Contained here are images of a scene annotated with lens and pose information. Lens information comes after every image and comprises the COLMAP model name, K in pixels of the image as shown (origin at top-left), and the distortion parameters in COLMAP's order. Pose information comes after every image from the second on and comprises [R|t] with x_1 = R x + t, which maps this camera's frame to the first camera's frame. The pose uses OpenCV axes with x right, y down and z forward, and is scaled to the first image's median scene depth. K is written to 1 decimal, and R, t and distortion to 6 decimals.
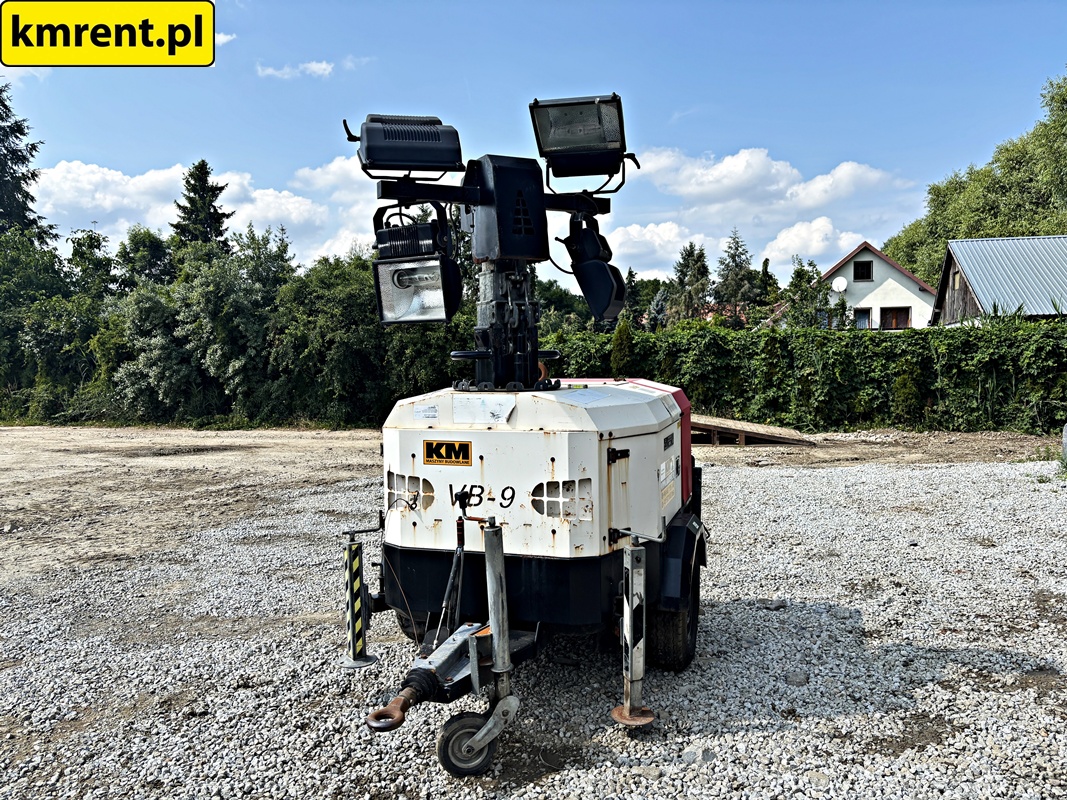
lens RADIAL K [[805.9, 0, 527.8], [0, 805.9, 401.8], [0, 0, 1]] dist [0.048877, -0.059451]
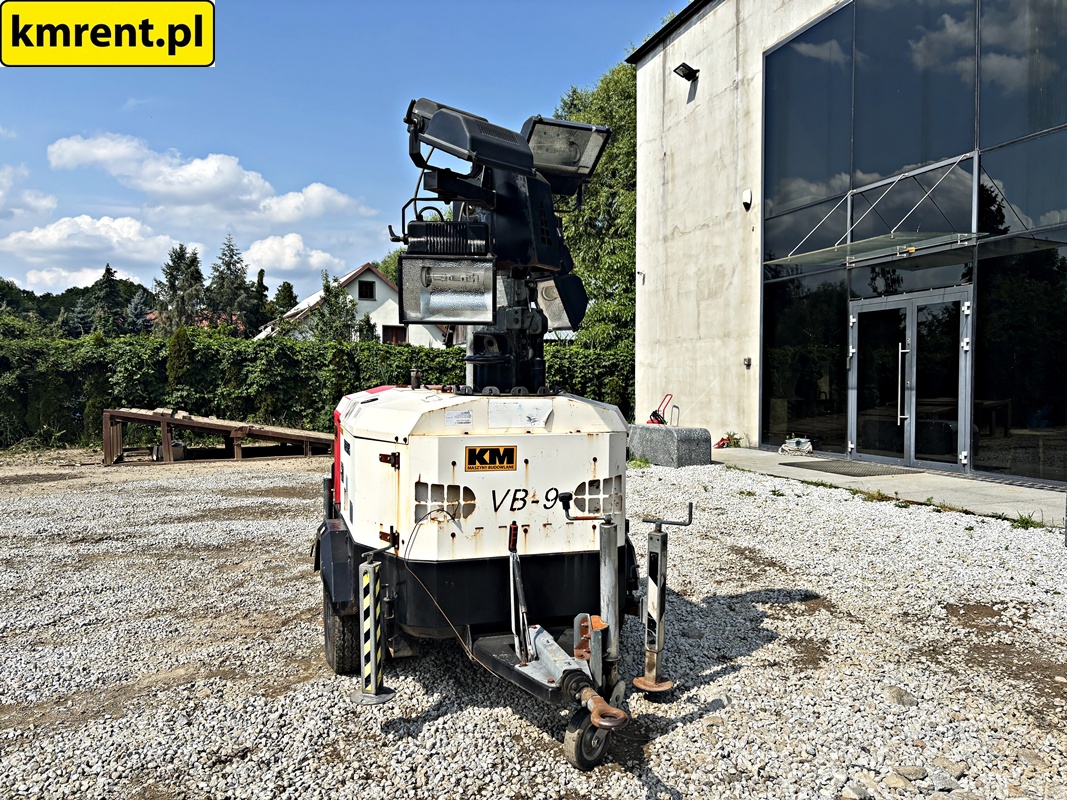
lens RADIAL K [[806.6, 0, 528.1], [0, 806.6, 404.9], [0, 0, 1]] dist [0.042749, -0.052979]
pose [[0.808590, -0.007293, 0.588327, -0.112038], [0.013807, 0.999883, -0.006581, 0.000917], [-0.588210, 0.013444, 0.808596, 0.031299]]
